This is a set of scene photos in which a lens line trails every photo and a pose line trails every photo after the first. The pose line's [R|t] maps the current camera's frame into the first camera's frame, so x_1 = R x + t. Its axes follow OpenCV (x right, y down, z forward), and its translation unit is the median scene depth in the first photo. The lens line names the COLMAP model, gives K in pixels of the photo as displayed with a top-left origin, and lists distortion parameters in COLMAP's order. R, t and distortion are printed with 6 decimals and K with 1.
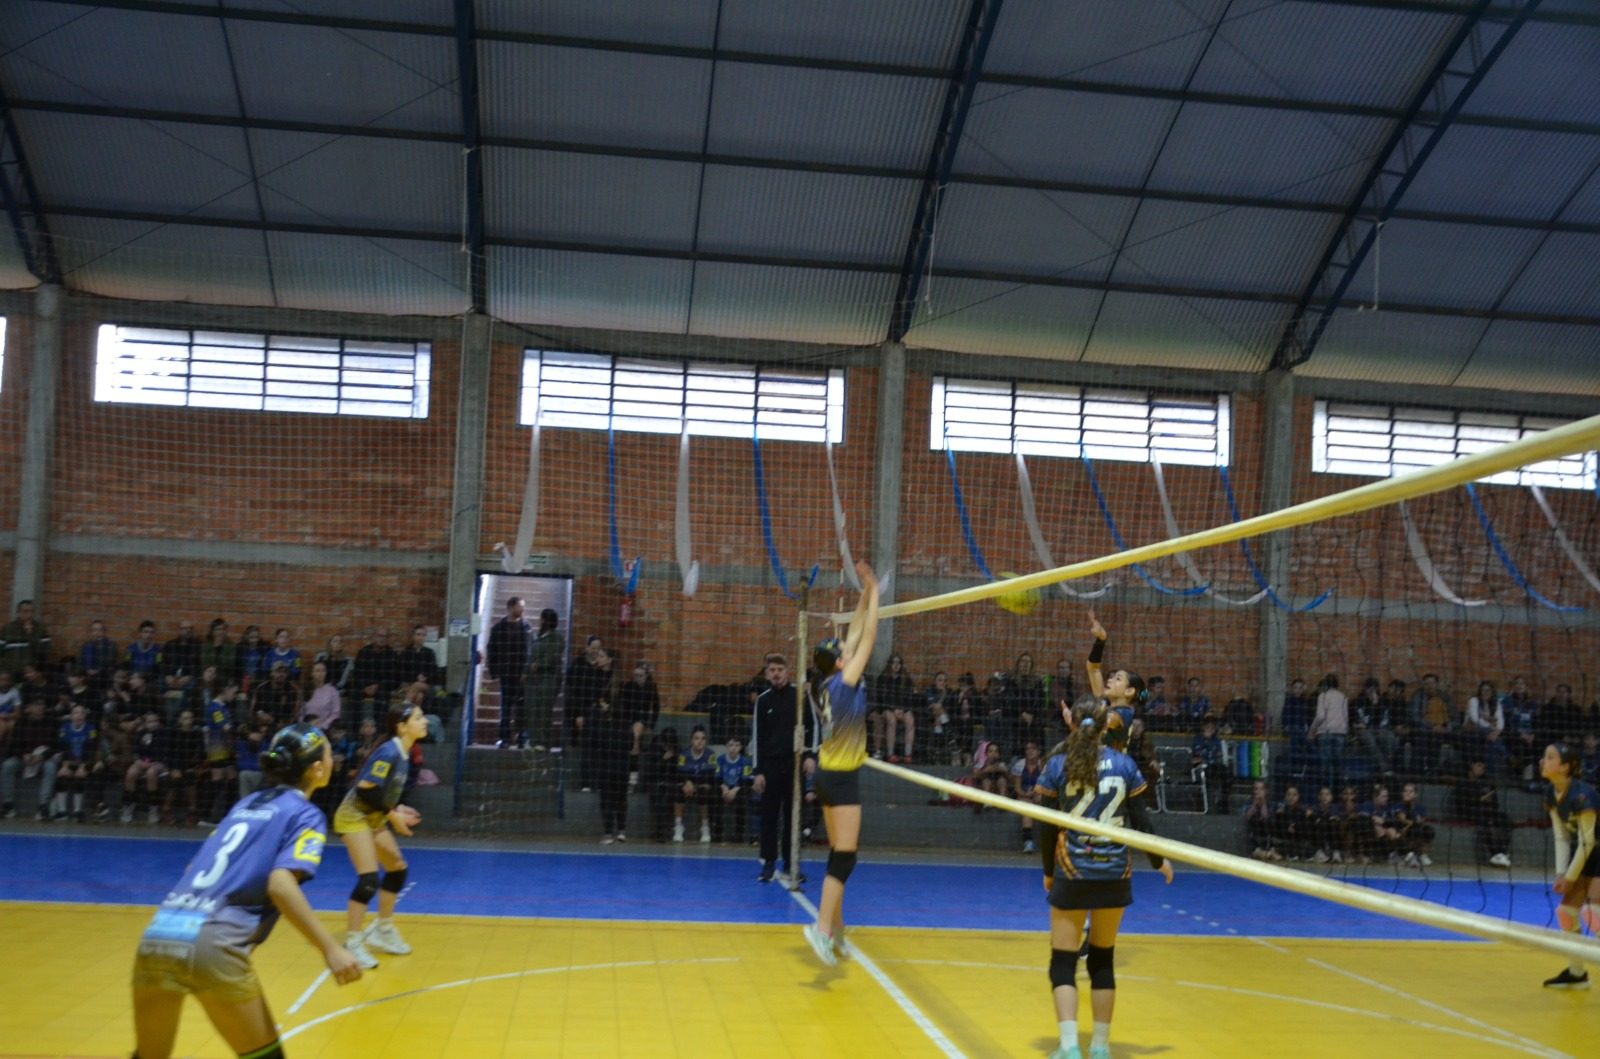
lens RADIAL K [[1589.6, 0, 803.5], [0, 1589.6, 570.2], [0, 0, 1]] dist [-0.031421, 0.033108]
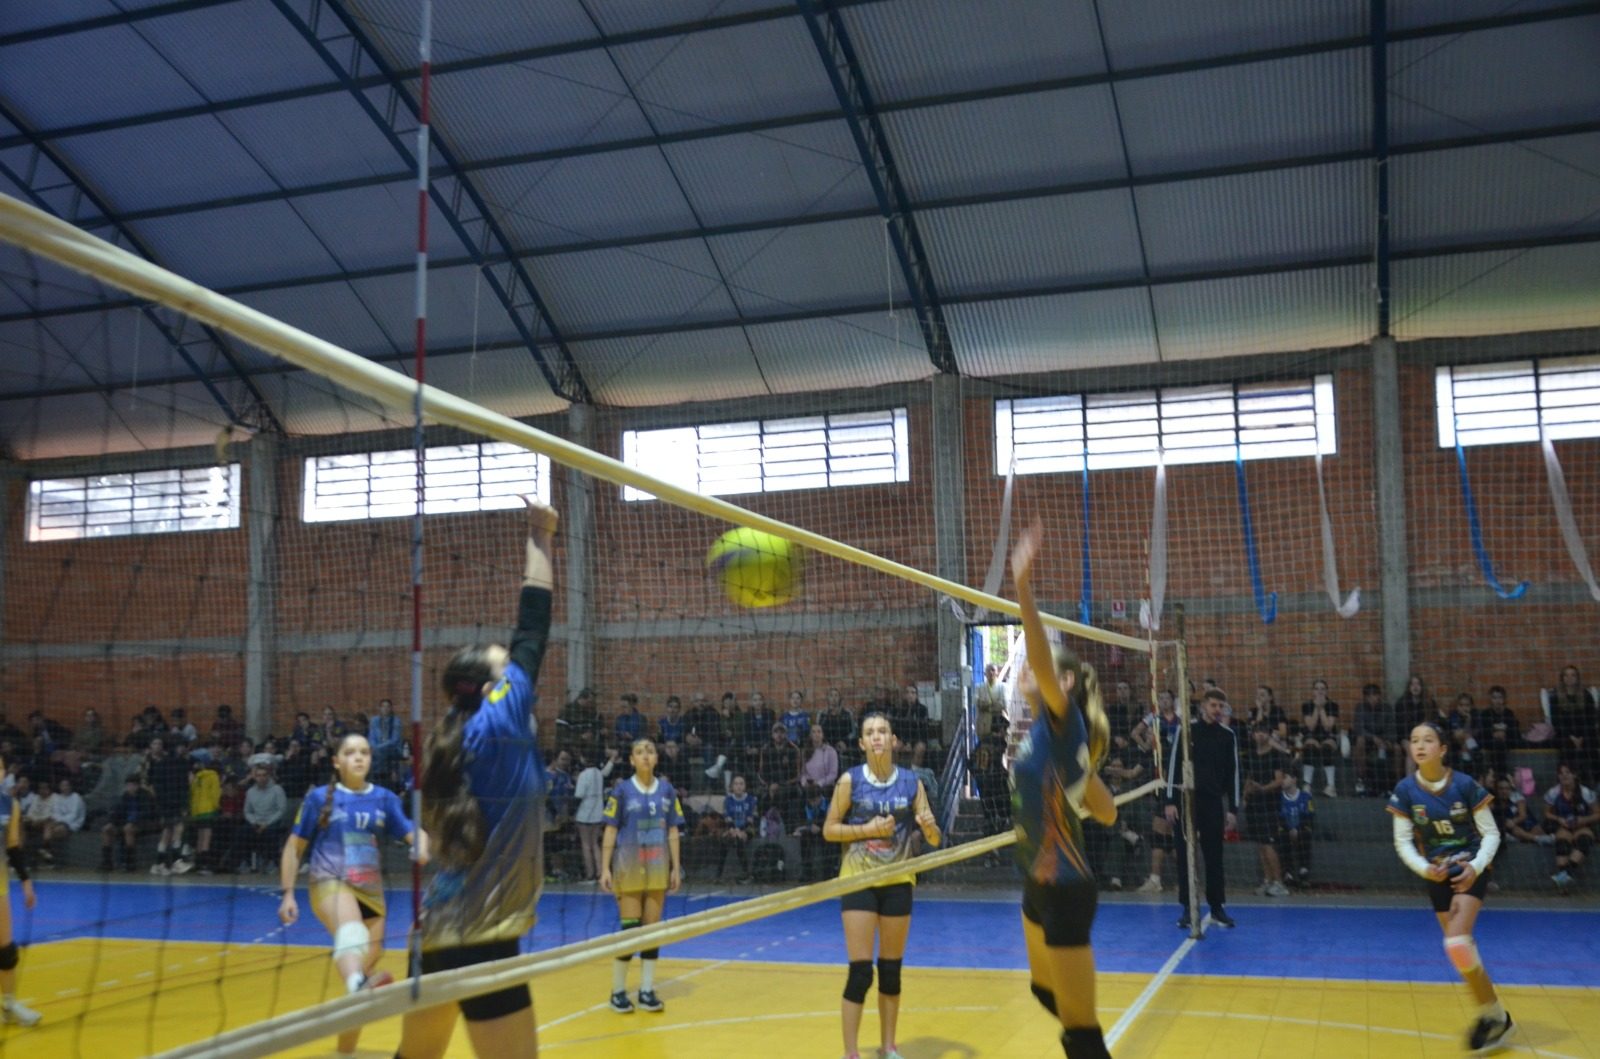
lens RADIAL K [[1589.6, 0, 803.5], [0, 1589.6, 570.2], [0, 0, 1]] dist [-0.031421, 0.033108]
pose [[0.903054, -0.096376, -0.418575, 0.126526], [0.084683, 0.995324, -0.046471, 0.004528], [0.421096, 0.006519, 0.906992, 0.033676]]
